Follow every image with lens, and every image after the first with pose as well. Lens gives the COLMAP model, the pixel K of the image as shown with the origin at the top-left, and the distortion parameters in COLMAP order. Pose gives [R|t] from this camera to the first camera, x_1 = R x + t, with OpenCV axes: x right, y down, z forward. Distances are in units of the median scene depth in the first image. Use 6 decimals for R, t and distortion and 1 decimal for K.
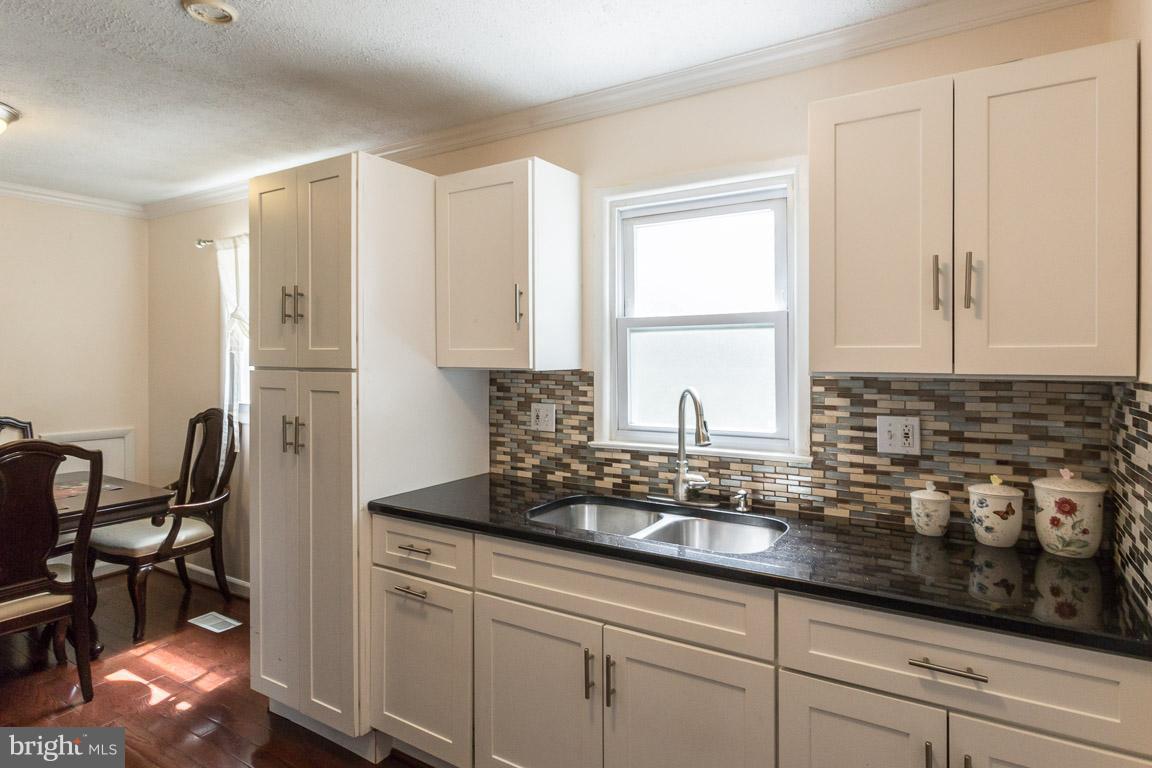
lens RADIAL K [[618.0, 0, 581.5], [0, 618.0, 360.5], [0, 0, 1]] dist [-0.004189, 0.003347]
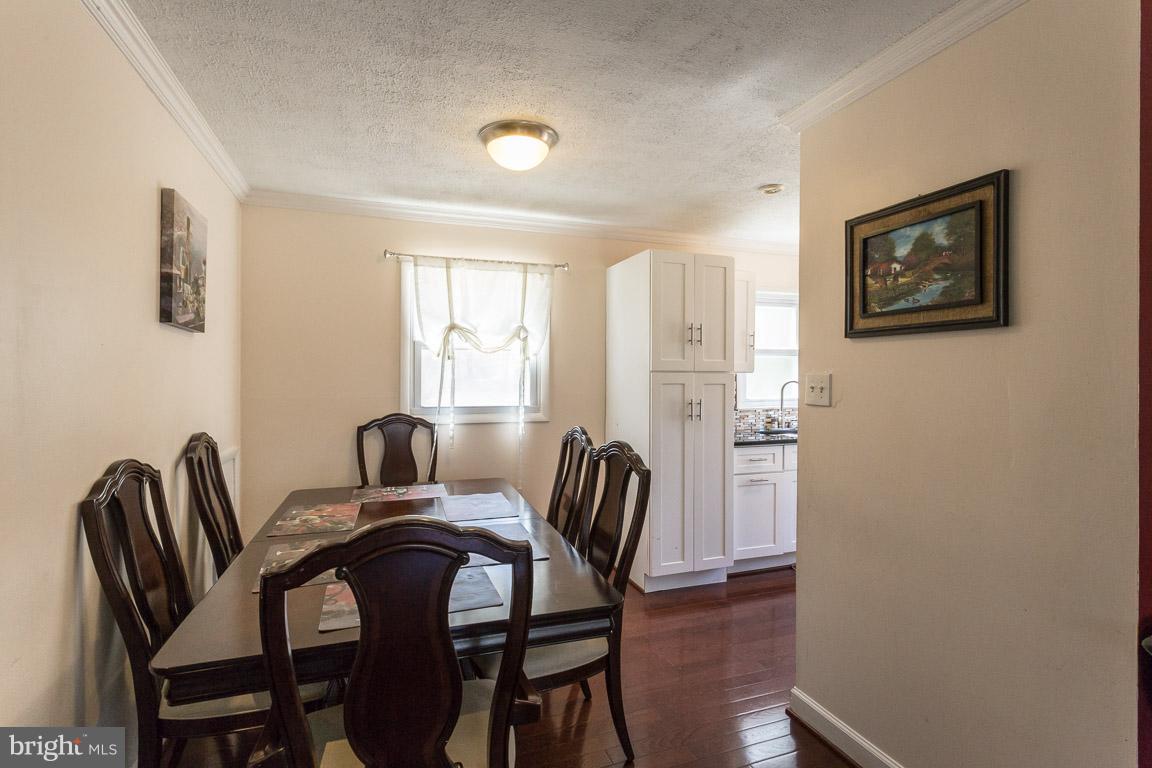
lens RADIAL K [[557.8, 0, 571.5], [0, 557.8, 374.4], [0, 0, 1]] dist [-0.011405, 0.001574]
pose [[0.617473, -0.001217, 0.786591, -1.876134], [0.001931, 0.999998, 0.000031, 0.018925], [-0.786589, 0.001500, 0.617475, 0.299717]]
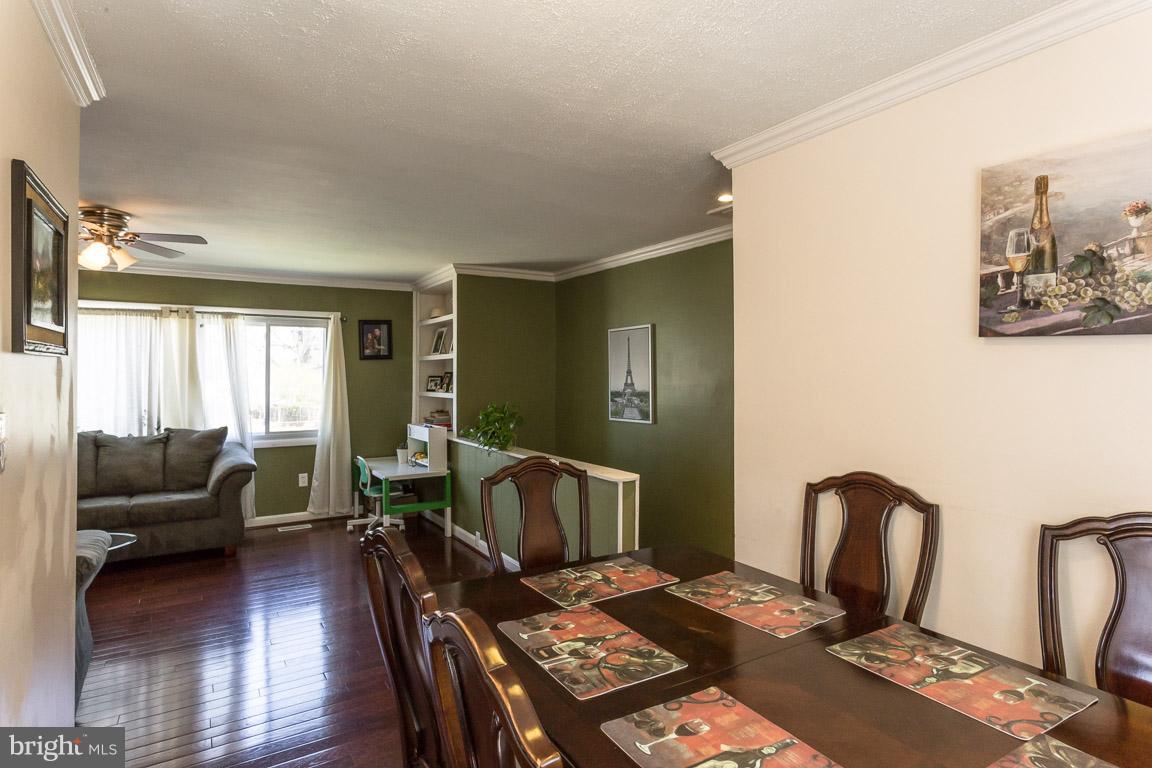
lens RADIAL K [[618.0, 0, 571.5], [0, 618.0, 364.5], [0, 0, 1]] dist [-0.004189, 0.003347]
pose [[-0.458868, -0.007278, -0.888475, -0.606788], [-0.000843, 0.999970, -0.007756, -0.022454], [0.888504, -0.002810, -0.458860, 1.251733]]
